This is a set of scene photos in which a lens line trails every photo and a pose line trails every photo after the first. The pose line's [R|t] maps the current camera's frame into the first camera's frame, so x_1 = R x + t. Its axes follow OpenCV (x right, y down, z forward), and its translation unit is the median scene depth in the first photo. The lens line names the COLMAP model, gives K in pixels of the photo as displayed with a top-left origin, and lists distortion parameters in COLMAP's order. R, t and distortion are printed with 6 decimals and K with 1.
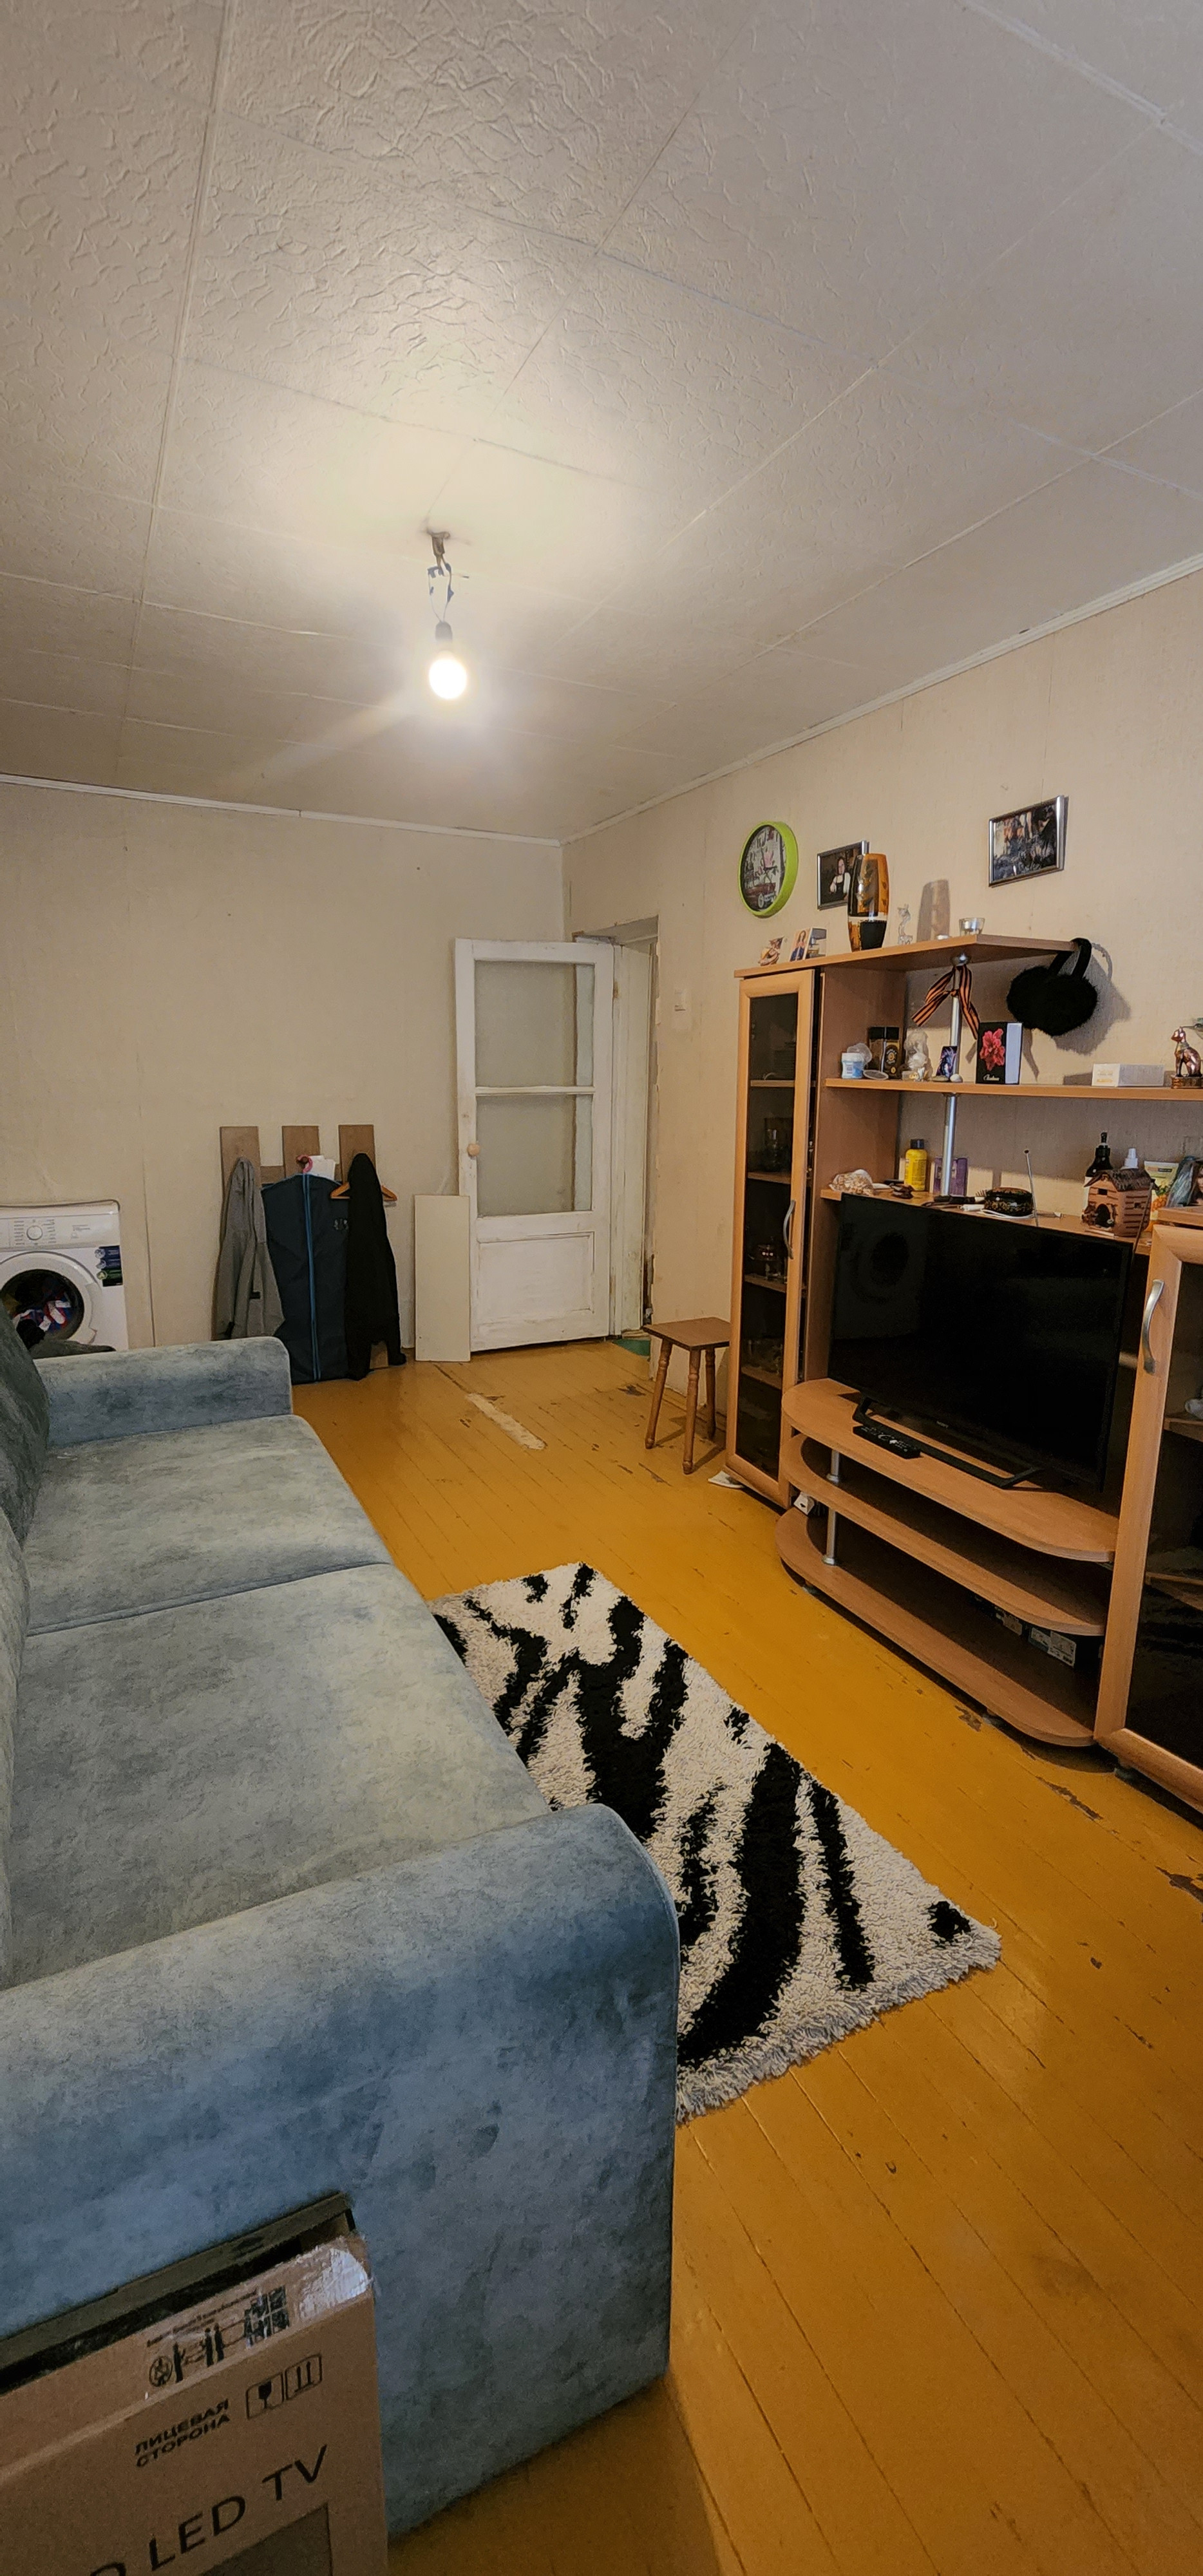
lens RADIAL K [[1067.7, 0, 601.1], [0, 1067.7, 1278.1], [0, 0, 1]] dist [-0.001616, -0.000759]
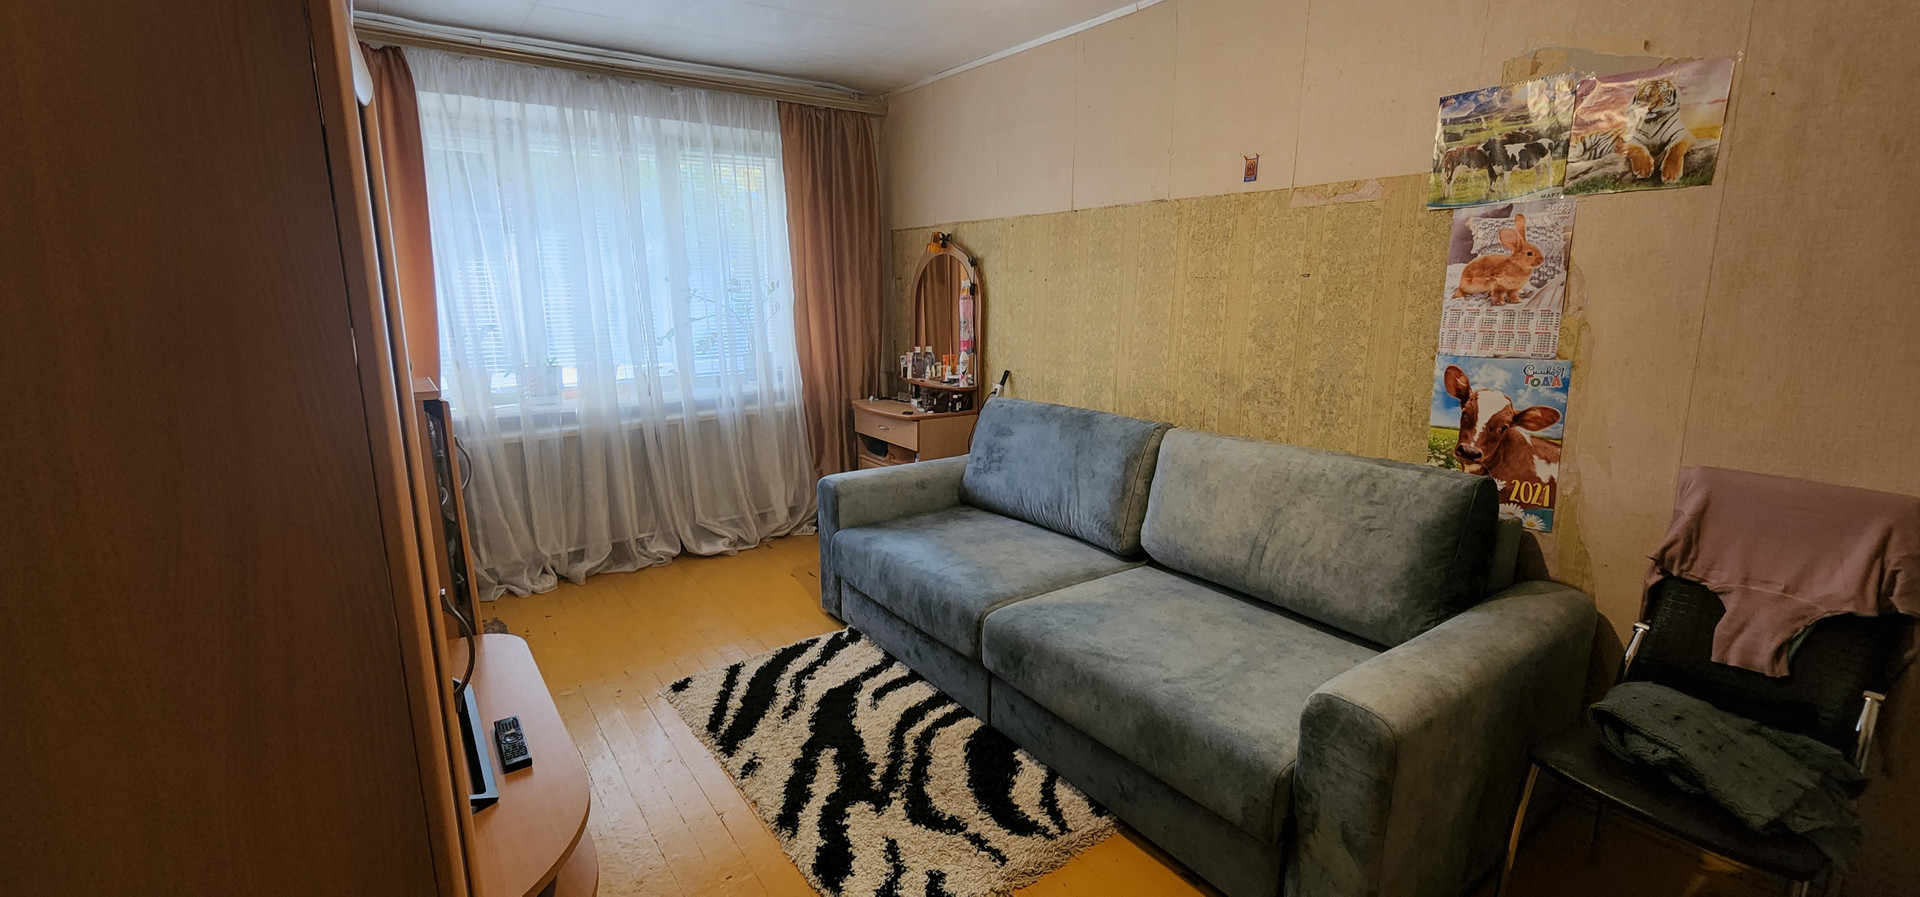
lens RADIAL K [[795.8, 0, 963.1], [0, 795.8, 450.8], [0, 0, 1]] dist [-0.001616, -0.000759]
pose [[-0.982942, 0.035780, -0.180401, 0.026828], [-0.037639, 0.920997, 0.387746, -0.326725], [0.180023, 0.387922, -0.903940, 1.615605]]
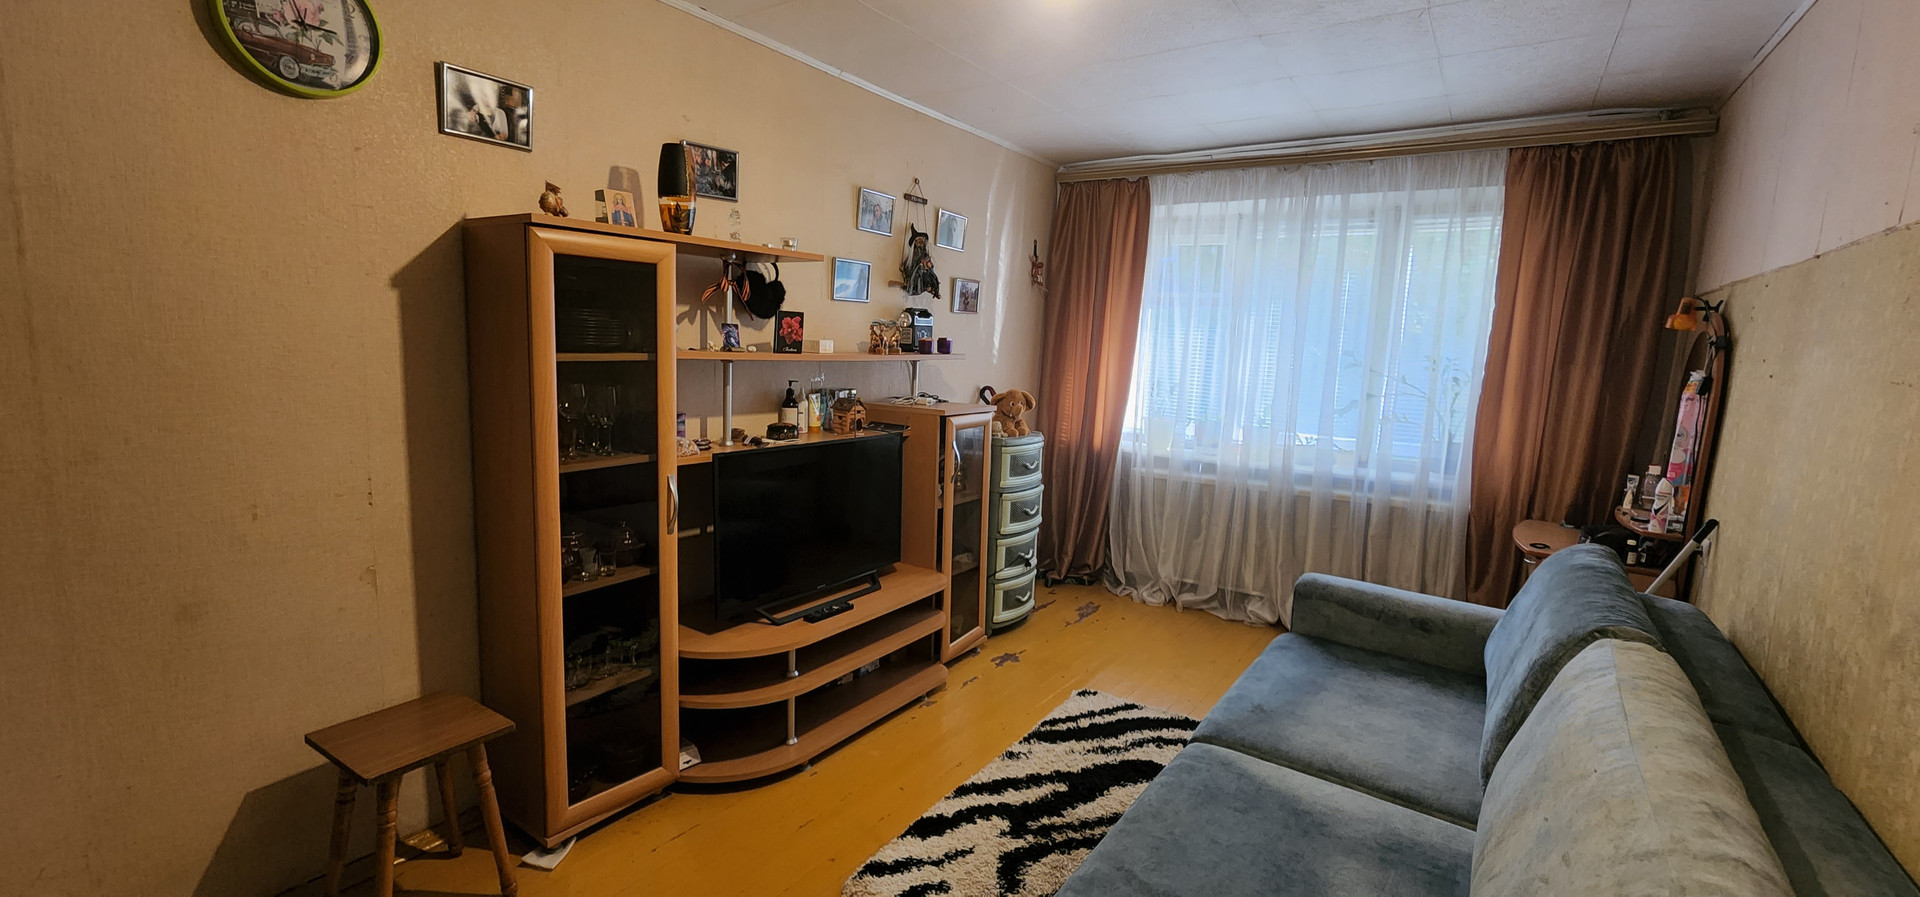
lens RADIAL K [[795.8, 0, 947.7], [0, 795.8, 455.5], [0, 0, 1]] dist [-0.001616, -0.000759]
pose [[-0.489406, -0.155117, 0.858149, -0.696567], [0.126007, 0.961147, 0.245598, -0.290764], [-0.862904, 0.228330, -0.450846, 1.352855]]
